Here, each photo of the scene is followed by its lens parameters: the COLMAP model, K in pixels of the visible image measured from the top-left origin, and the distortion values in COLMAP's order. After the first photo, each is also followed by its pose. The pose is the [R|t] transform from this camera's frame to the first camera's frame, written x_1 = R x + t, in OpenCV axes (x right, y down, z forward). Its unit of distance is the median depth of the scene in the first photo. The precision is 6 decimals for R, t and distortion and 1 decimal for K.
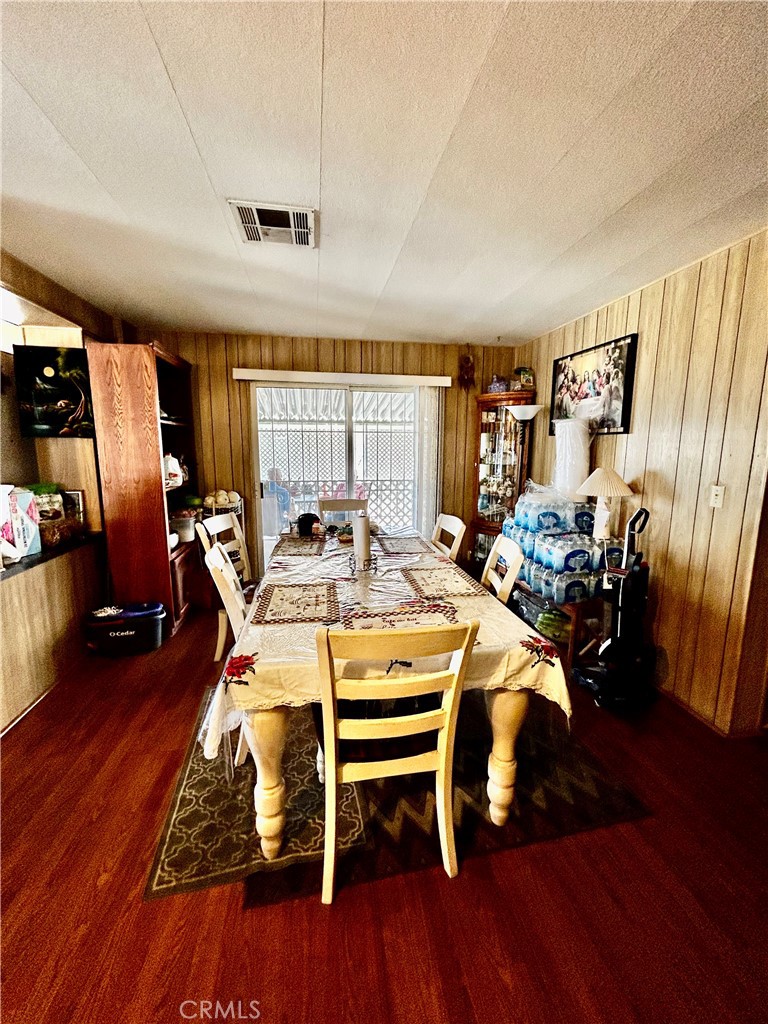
lens RADIAL K [[413.5, 0, 383.3], [0, 413.5, 509.8], [0, 0, 1]] dist [0.000527, 0.000069]
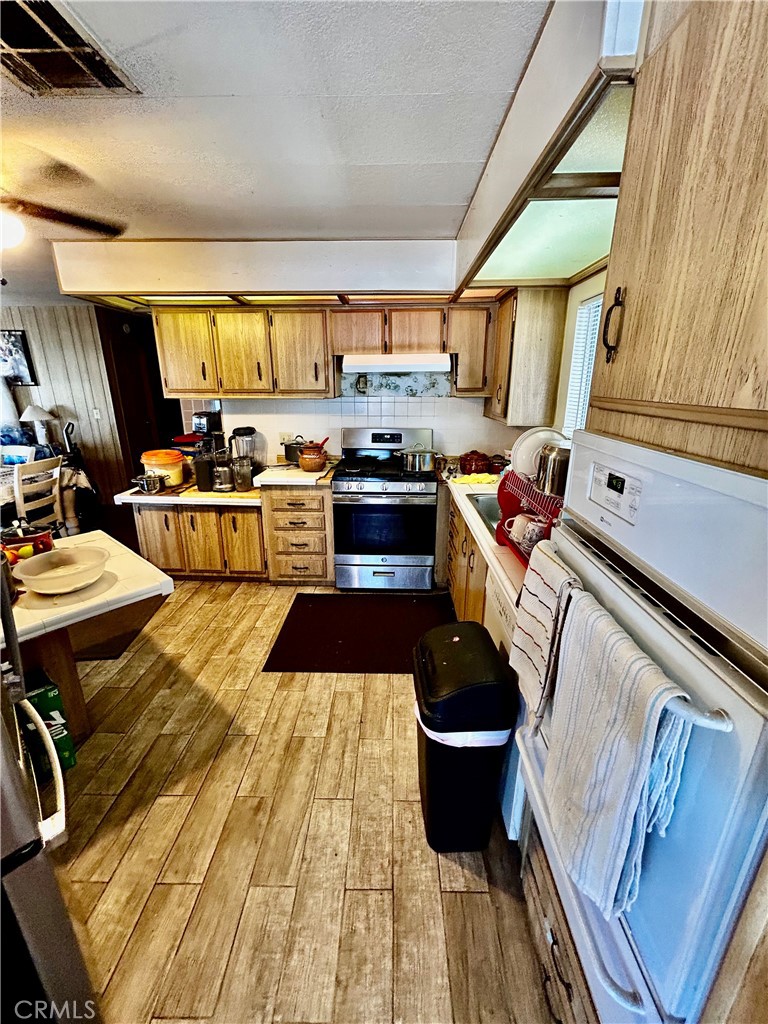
lens RADIAL K [[413.5, 0, 382.5], [0, 413.5, 511.9], [0, 0, 1]] dist [0.000527, 0.000069]
pose [[0.178835, -0.293654, 0.939034, -1.038670], [0.154134, 0.950998, 0.268041, 0.095810], [-0.971731, 0.096802, 0.215334, -0.850883]]
